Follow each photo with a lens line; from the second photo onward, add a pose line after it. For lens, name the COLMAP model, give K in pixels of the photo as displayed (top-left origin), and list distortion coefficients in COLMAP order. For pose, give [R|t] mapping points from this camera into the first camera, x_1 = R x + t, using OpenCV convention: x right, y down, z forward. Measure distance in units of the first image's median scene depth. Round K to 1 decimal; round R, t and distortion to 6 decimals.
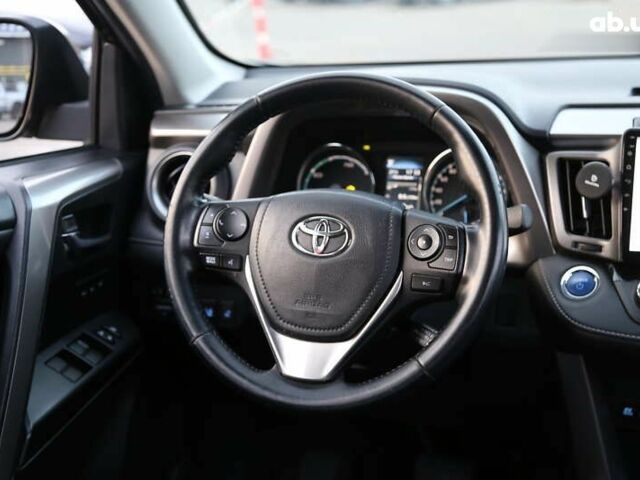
lens RADIAL K [[1075.2, 0, 315.6], [0, 1075.2, 240.8], [0, 0, 1]] dist [0.151679, 0.000000]
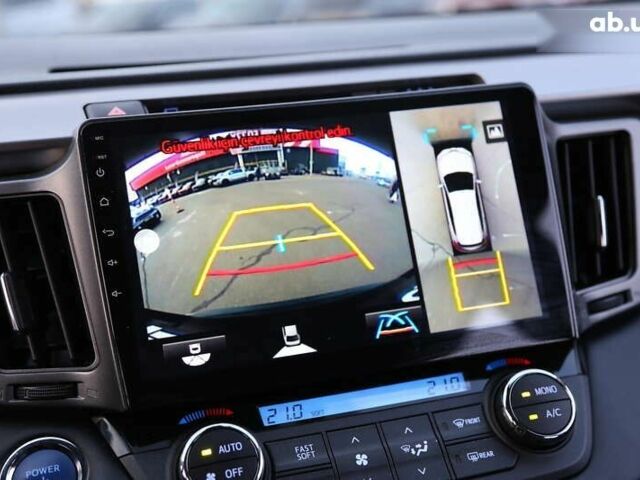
lens RADIAL K [[1075.2, 0, 308.1], [0, 1075.2, 239.2], [0, 0, 1]] dist [0.151679, 0.000000]
pose [[0.826766, -0.143009, 0.544064, 0.106768], [0.181830, 0.983167, -0.017882, -0.028062], [-0.532349, 0.113712, 0.838853, 0.564716]]
